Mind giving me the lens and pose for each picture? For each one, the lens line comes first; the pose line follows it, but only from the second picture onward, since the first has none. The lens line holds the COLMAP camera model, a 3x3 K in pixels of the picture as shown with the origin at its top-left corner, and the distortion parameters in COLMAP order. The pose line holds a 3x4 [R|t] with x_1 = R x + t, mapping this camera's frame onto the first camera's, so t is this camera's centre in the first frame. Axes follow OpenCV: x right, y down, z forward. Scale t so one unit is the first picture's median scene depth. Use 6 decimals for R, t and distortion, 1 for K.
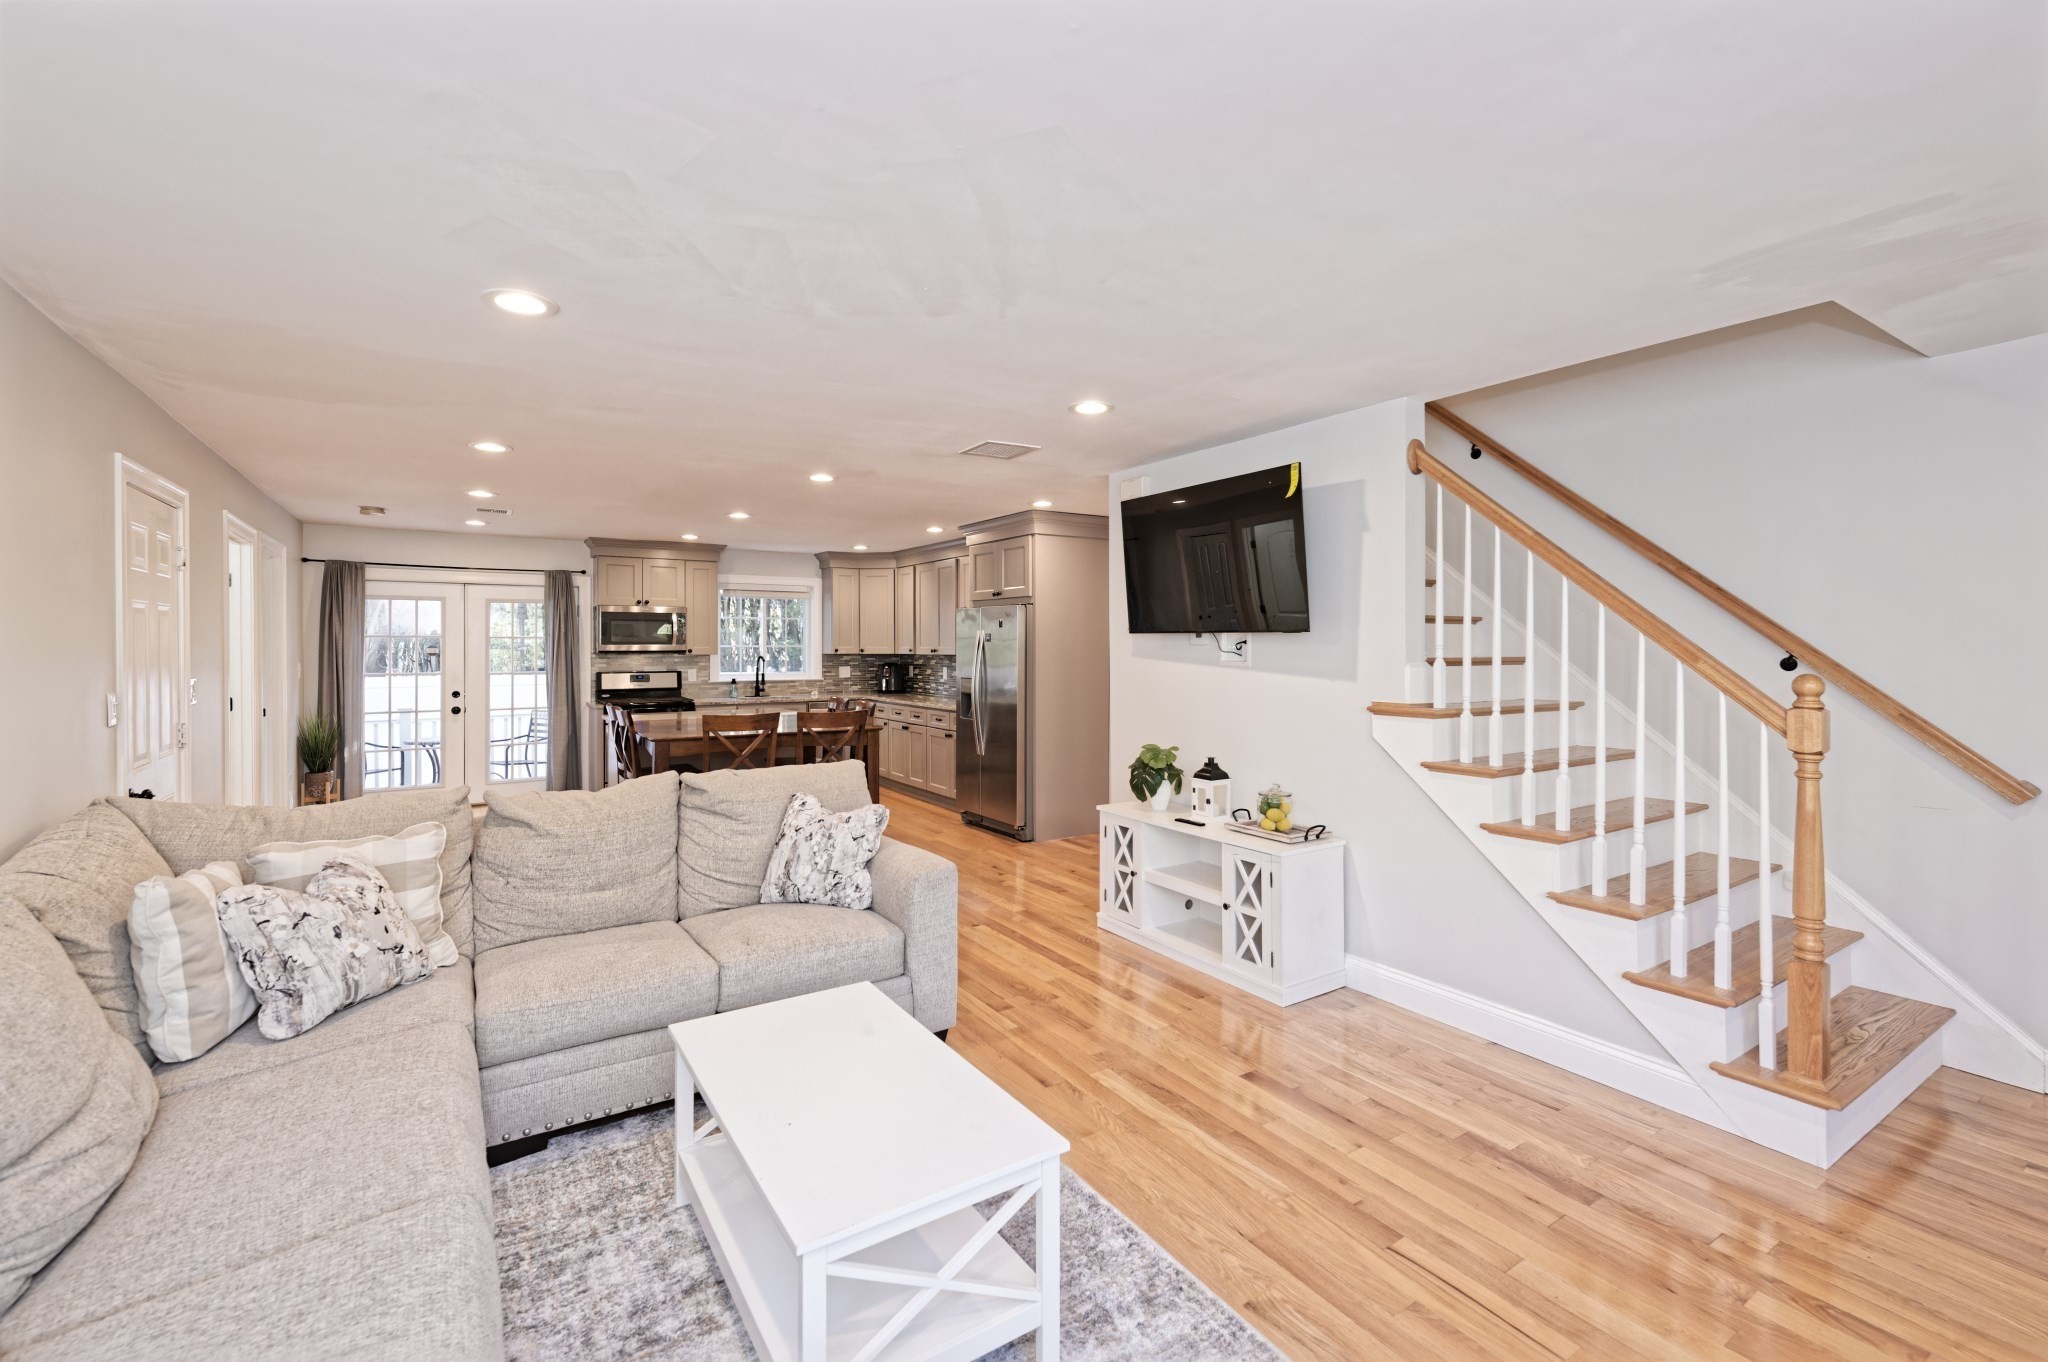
lens RADIAL K [[883.4, 0, 1026.3], [0, 883.4, 641.3], [0, 0, 1]] dist [0.001291, -0.000085]
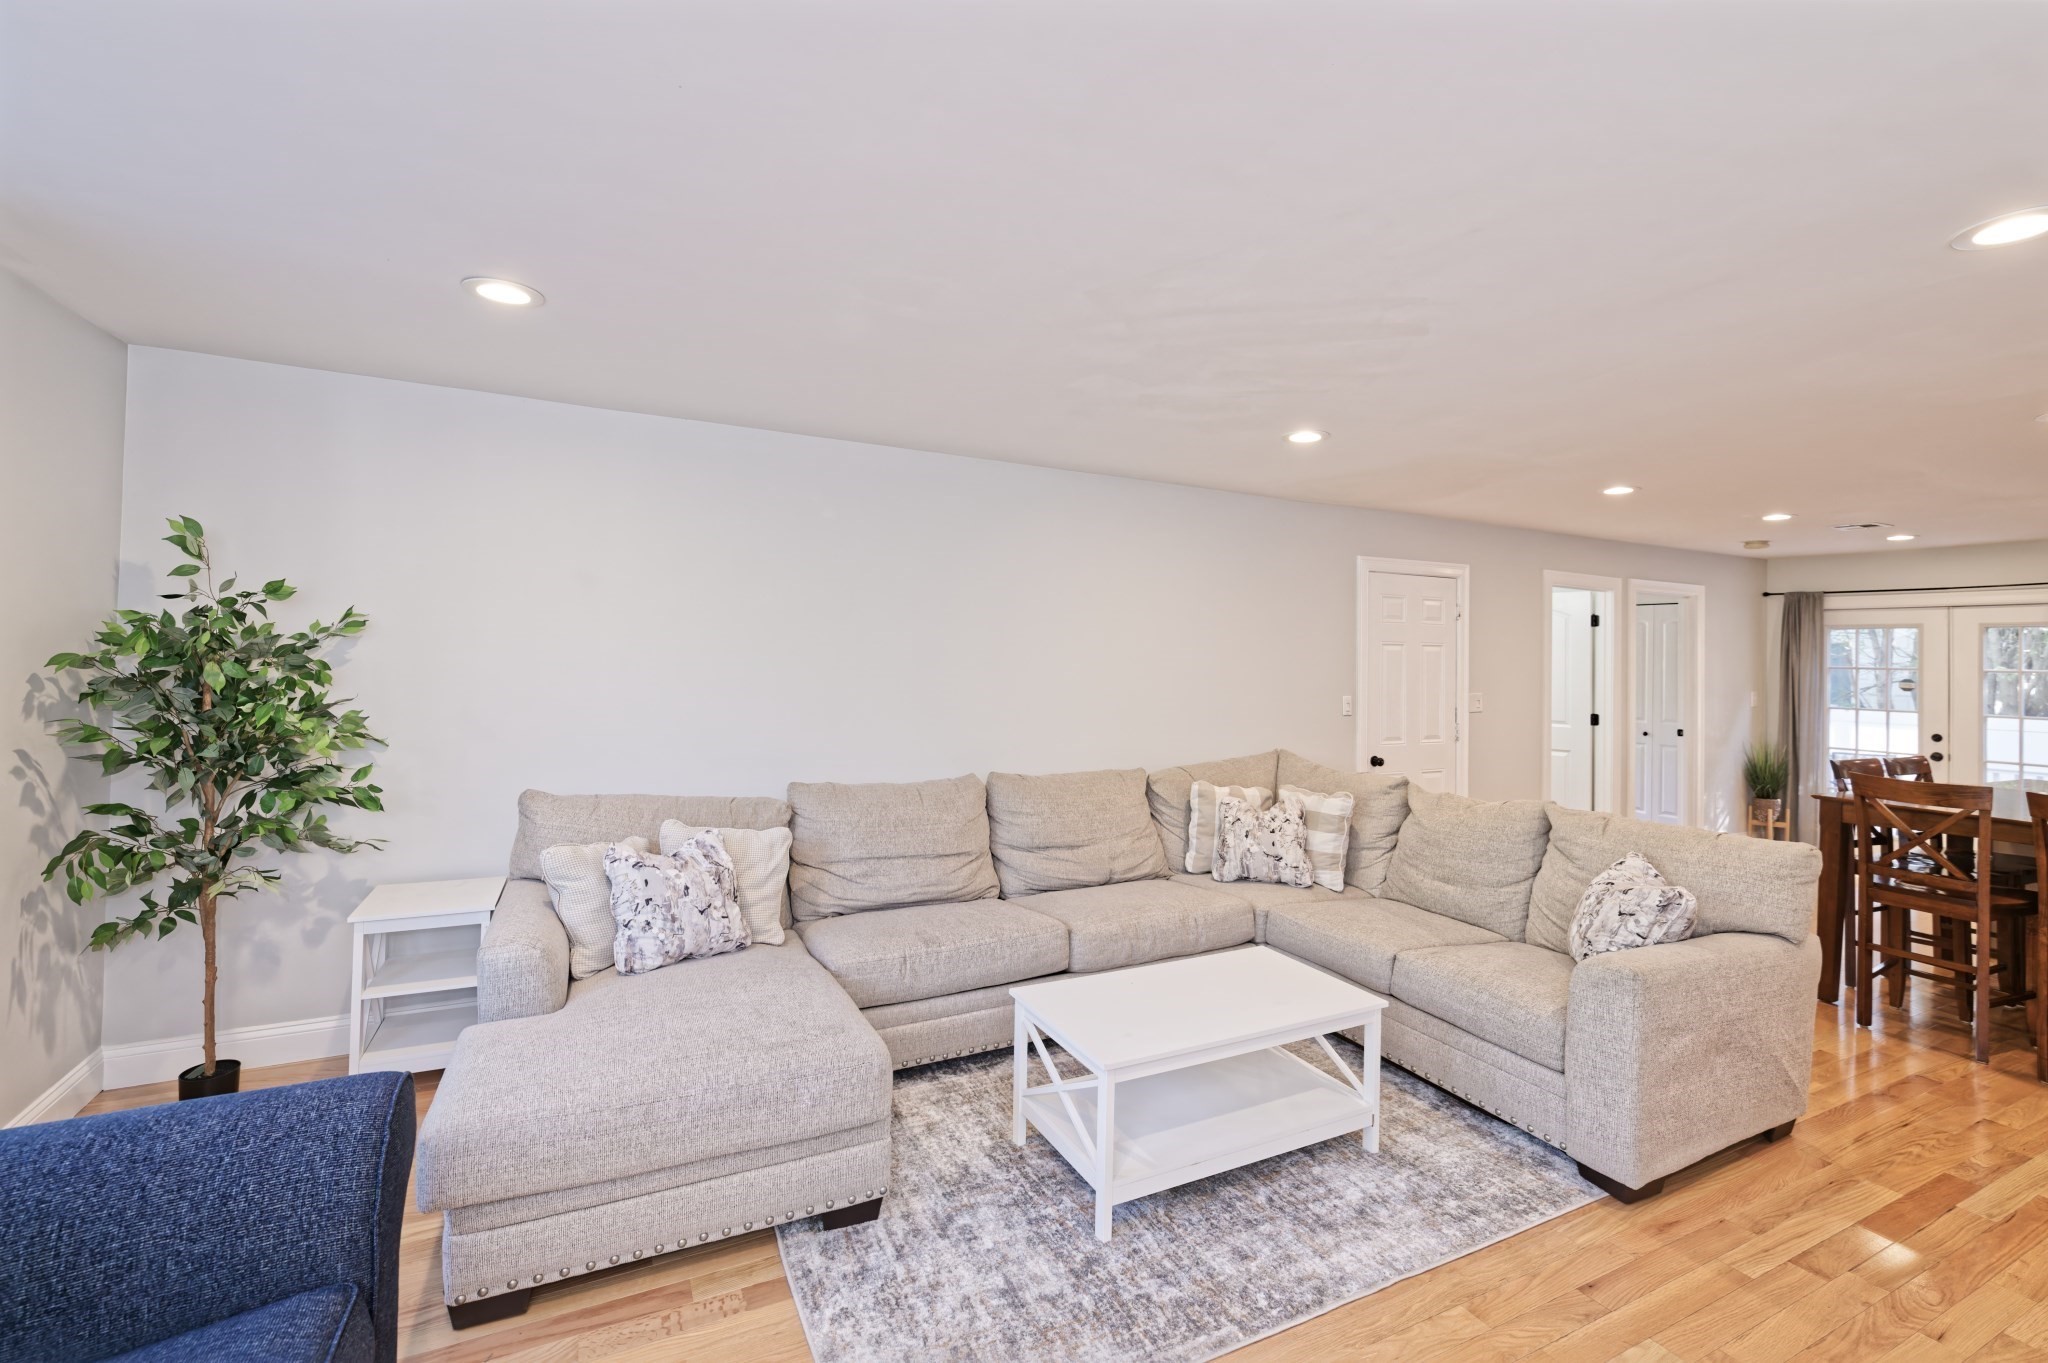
lens RADIAL K [[883.4, 0, 1026.3], [0, 883.4, 641.8], [0, 0, 1]] dist [0.001291, -0.000085]
pose [[-0.118319, -0.018169, -0.992809, 0.290402], [-0.016366, 0.999732, -0.016345, -0.003733], [0.992841, 0.014314, -0.118584, 0.223921]]
